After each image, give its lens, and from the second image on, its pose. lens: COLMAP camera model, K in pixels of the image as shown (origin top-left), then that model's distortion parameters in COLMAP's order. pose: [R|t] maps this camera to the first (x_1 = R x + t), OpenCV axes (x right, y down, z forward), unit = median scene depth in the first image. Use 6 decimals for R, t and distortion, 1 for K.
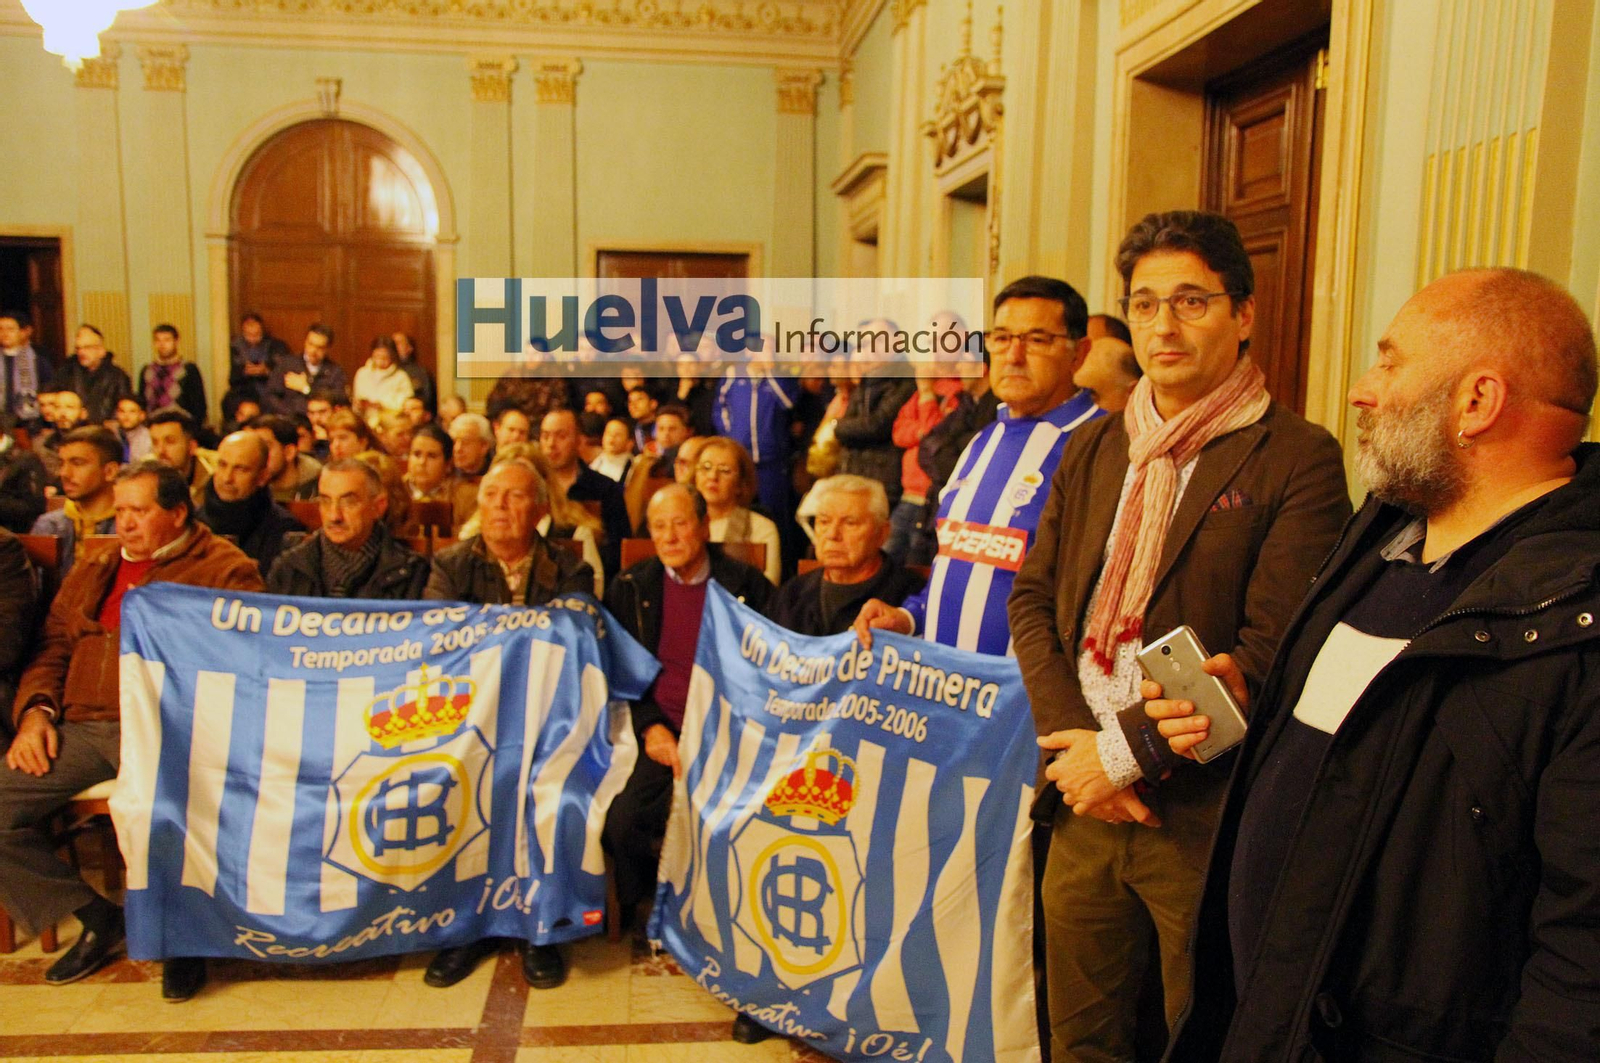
lens RADIAL K [[1331.0, 0, 804.5], [0, 1331.0, 571.7], [0, 0, 1]] dist [-0.153360, 0.178418]
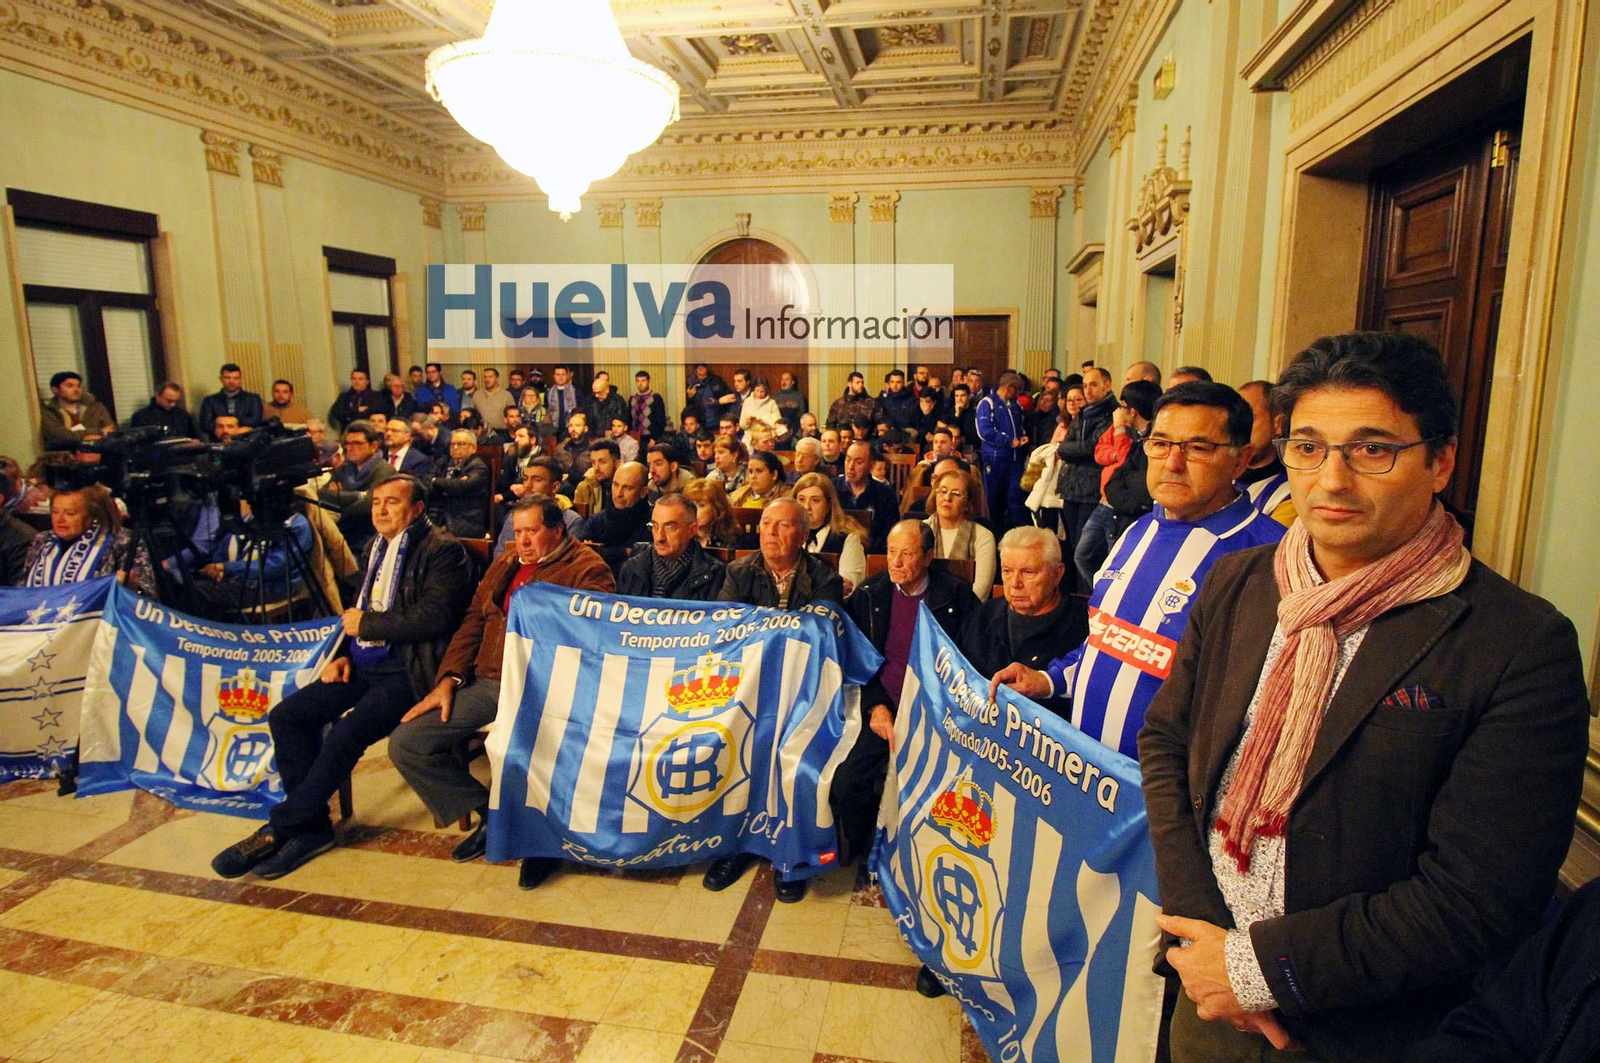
lens RADIAL K [[805.2, 0, 840.4], [0, 805.2, 500.9], [0, 0, 1]] dist [-0.000548, -0.010643]
pose [[0.964745, 0.021771, -0.262284, 0.056430], [-0.022528, 0.999746, 0.000121, -0.087063], [0.262220, 0.005791, 0.964991, 0.224717]]
